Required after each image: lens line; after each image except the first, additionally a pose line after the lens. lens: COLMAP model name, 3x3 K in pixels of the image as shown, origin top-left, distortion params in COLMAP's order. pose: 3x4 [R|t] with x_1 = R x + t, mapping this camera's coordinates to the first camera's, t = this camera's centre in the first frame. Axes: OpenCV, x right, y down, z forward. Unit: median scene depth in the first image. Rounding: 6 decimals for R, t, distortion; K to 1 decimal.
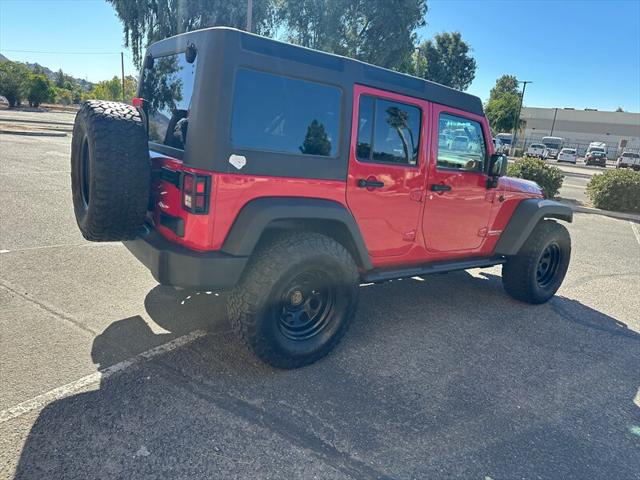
lens RADIAL K [[452.6, 0, 318.2], [0, 452.6, 238.9], [0, 0, 1]] dist [0.036288, -0.039498]
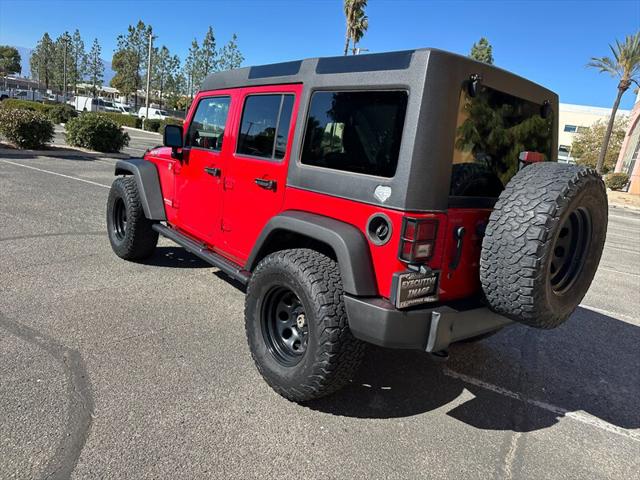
lens RADIAL K [[452.6, 0, 318.2], [0, 452.6, 238.9], [0, 0, 1]] dist [0.036288, -0.039498]
pose [[-0.055252, -0.322782, 0.944859, -1.111202], [0.098378, 0.939940, 0.326855, -0.434553], [-0.993614, 0.111013, -0.020179, 1.287902]]
